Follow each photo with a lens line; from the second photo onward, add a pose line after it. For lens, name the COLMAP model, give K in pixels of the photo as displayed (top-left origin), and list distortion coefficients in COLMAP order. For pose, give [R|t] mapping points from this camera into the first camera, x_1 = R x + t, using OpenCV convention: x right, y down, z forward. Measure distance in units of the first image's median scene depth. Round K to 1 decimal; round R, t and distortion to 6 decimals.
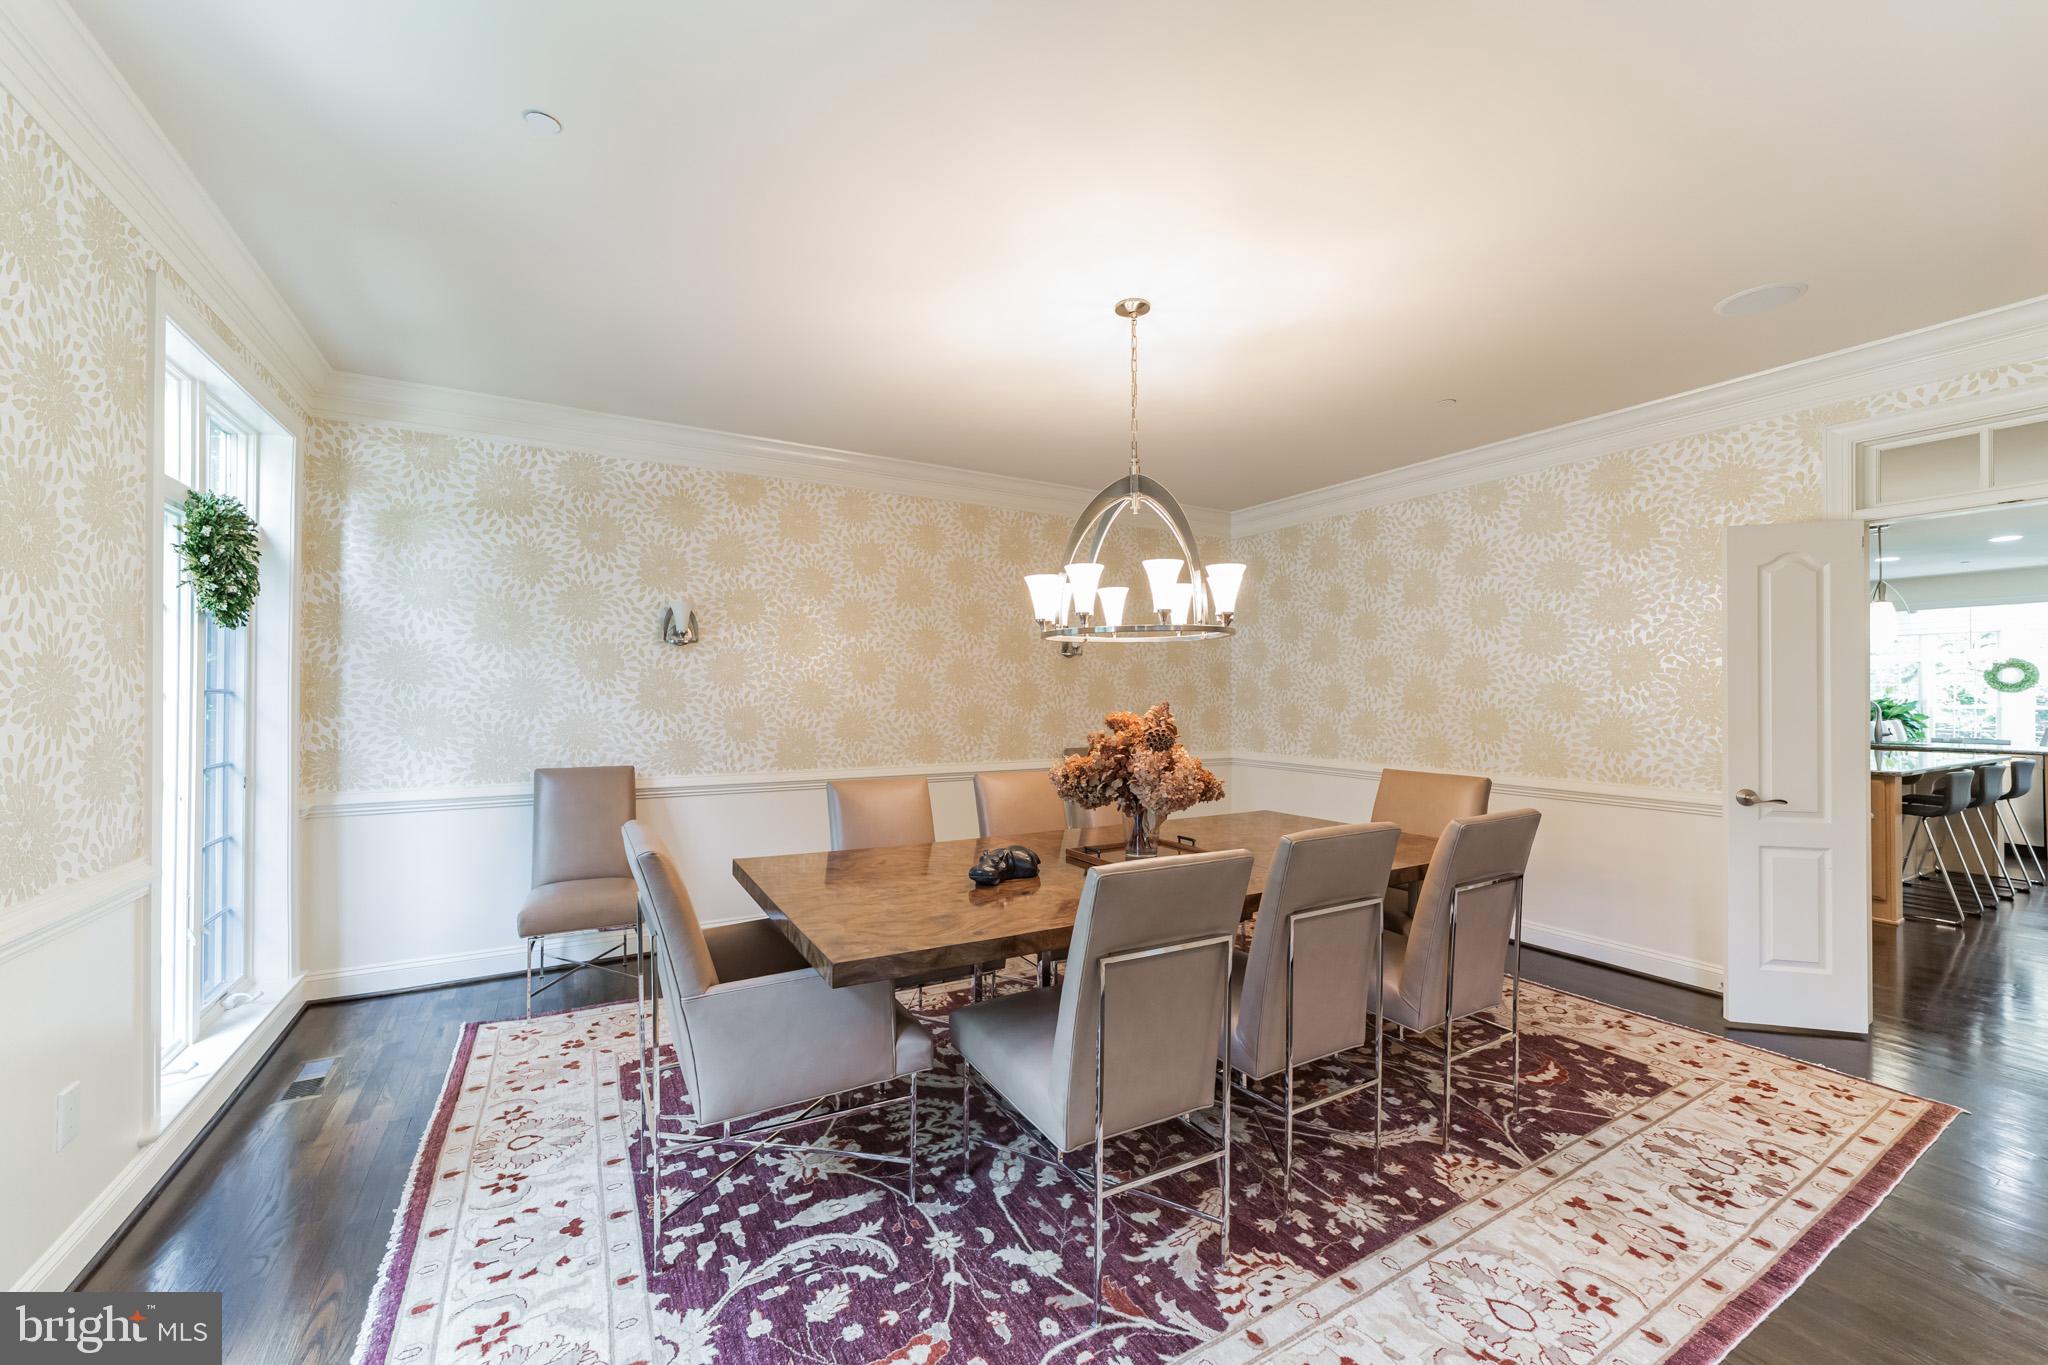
lens RADIAL K [[809.5, 0, 1056.4], [0, 809.5, 689.5], [0, 0, 1]] dist [-0.002283, 0.000171]
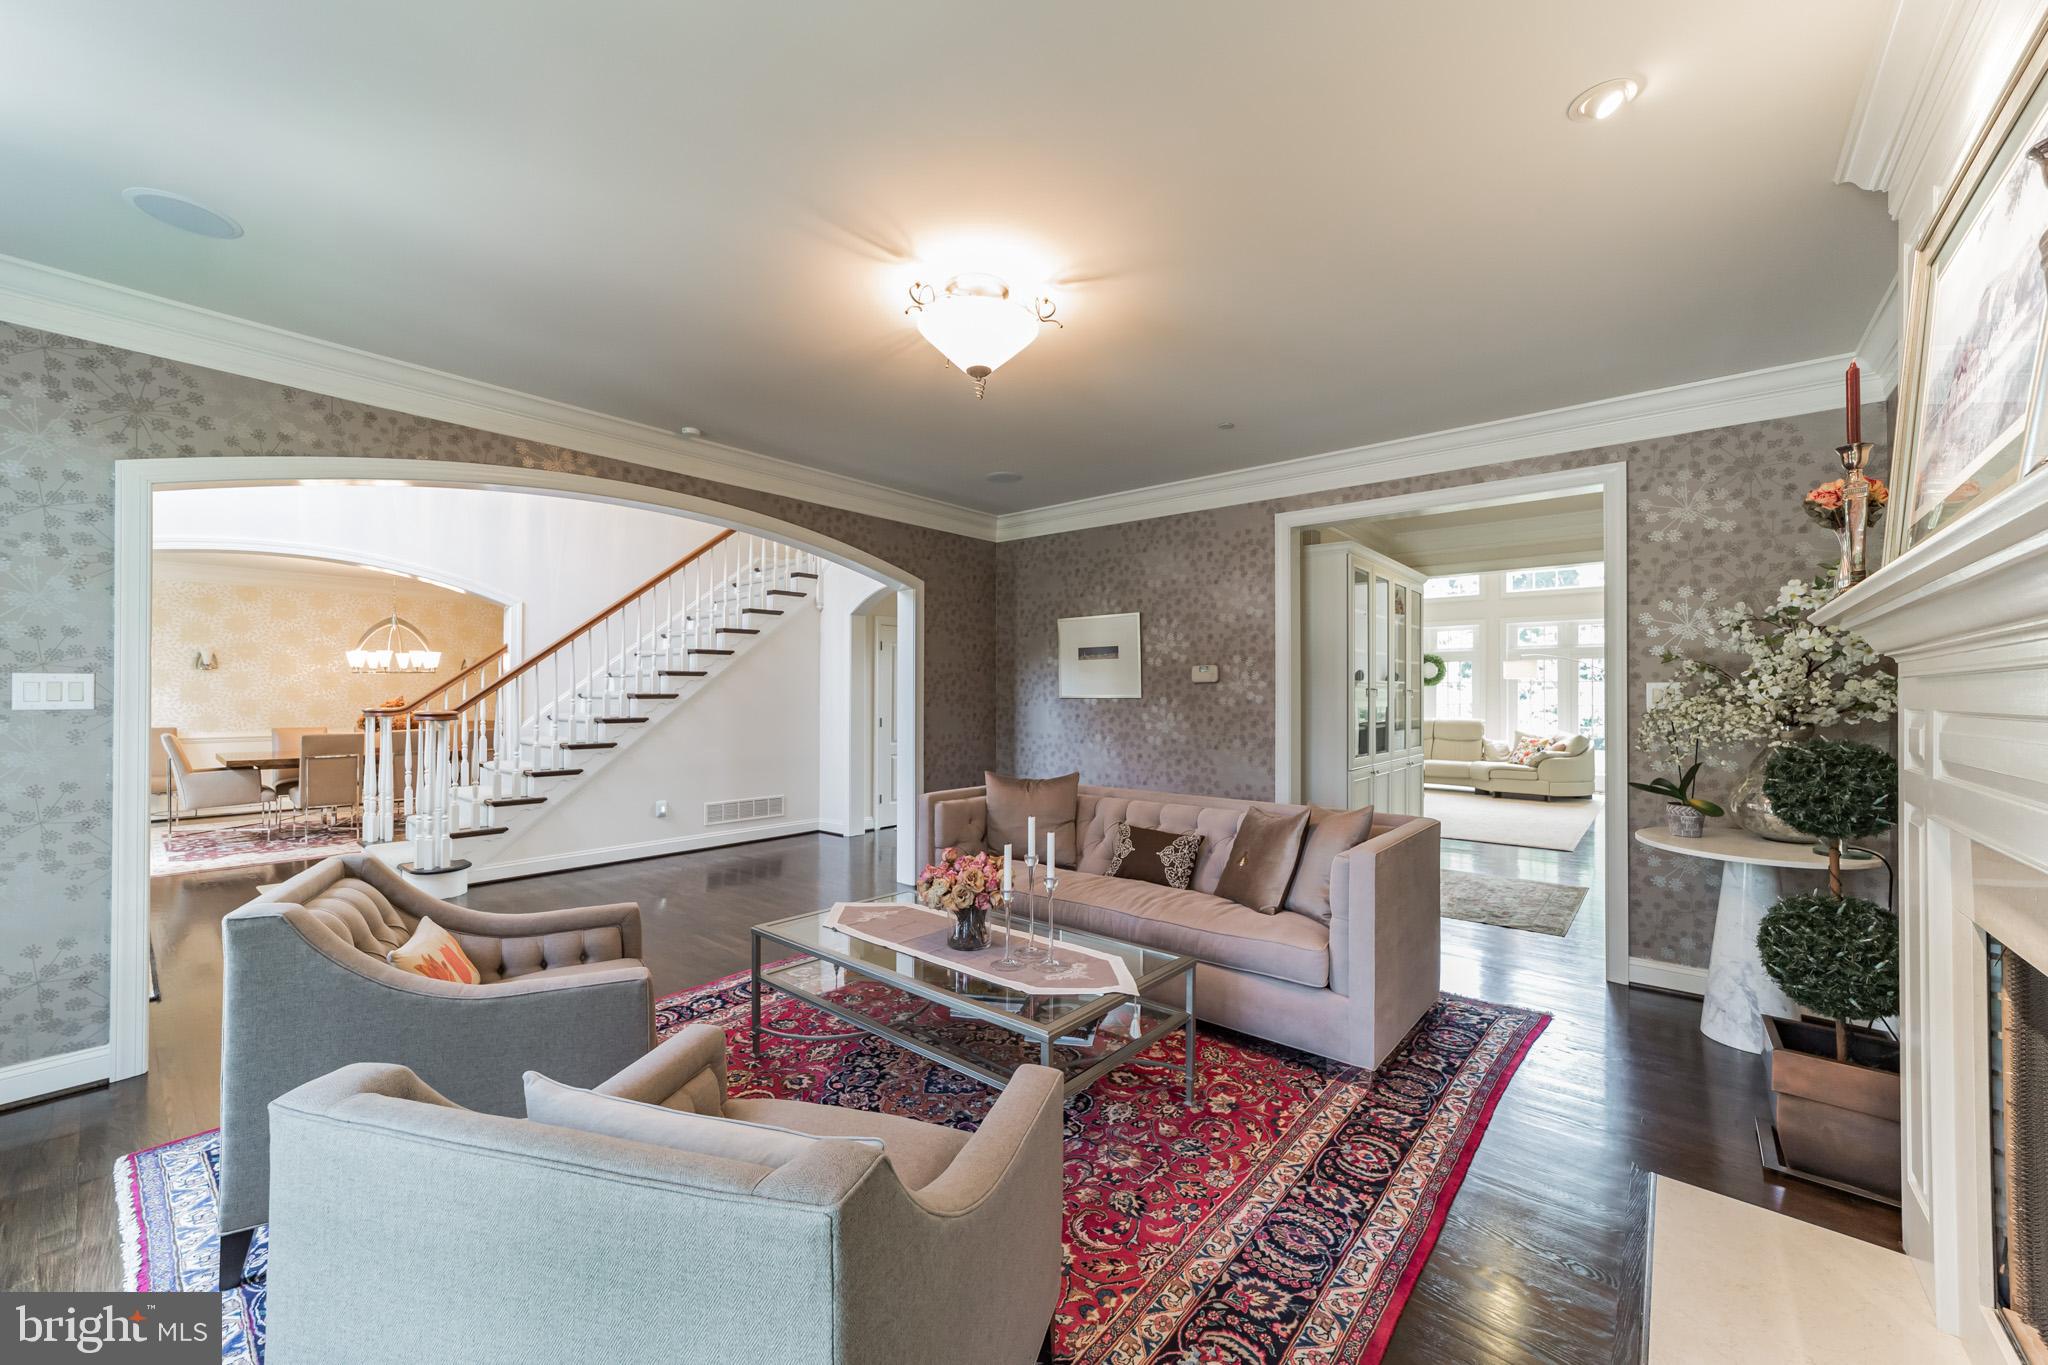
lens RADIAL K [[786.0, 0, 1014.8], [0, 786.0, 691.4], [0, 0, 1]] dist [-0.029401, 0.016672]
pose [[0.951746, 0.001848, 0.306883, 1.111624], [-0.001981, 0.999998, 0.000120, -0.005191], [-0.306882, -0.000722, 0.951747, -1.895354]]
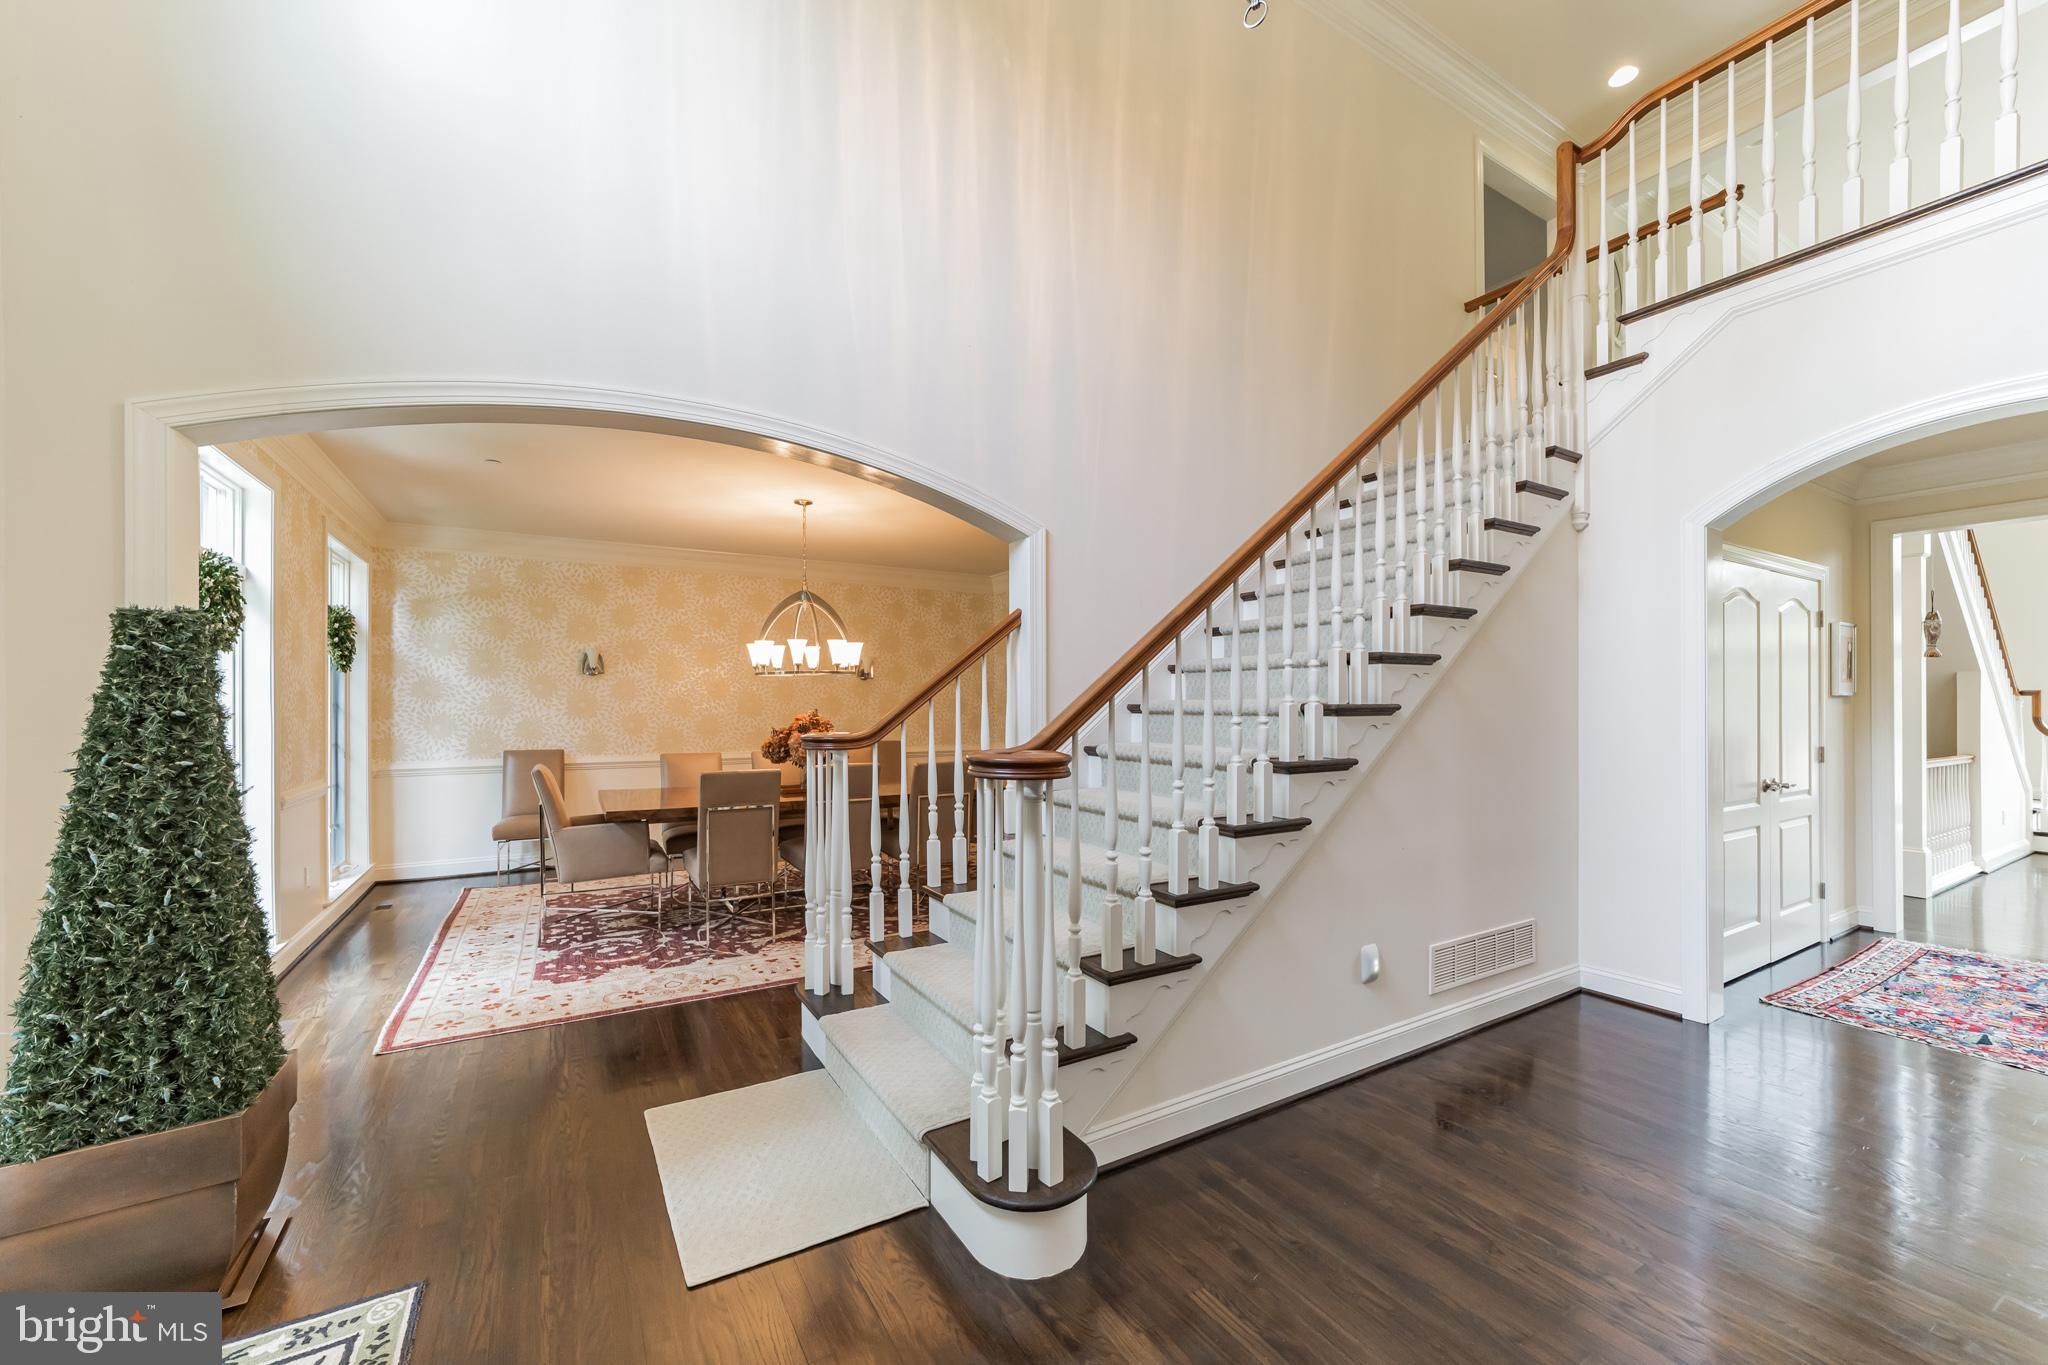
lens RADIAL K [[813.2, 0, 1019.5], [0, 813.2, 706.5], [0, 0, 1]] dist [-0.000455, -0.000042]
pose [[0.999556, -0.002811, -0.029679, 0.542509], [0.003053, 0.999962, 0.008123, -0.004438], [0.029655, -0.008210, 0.999526, -0.746151]]
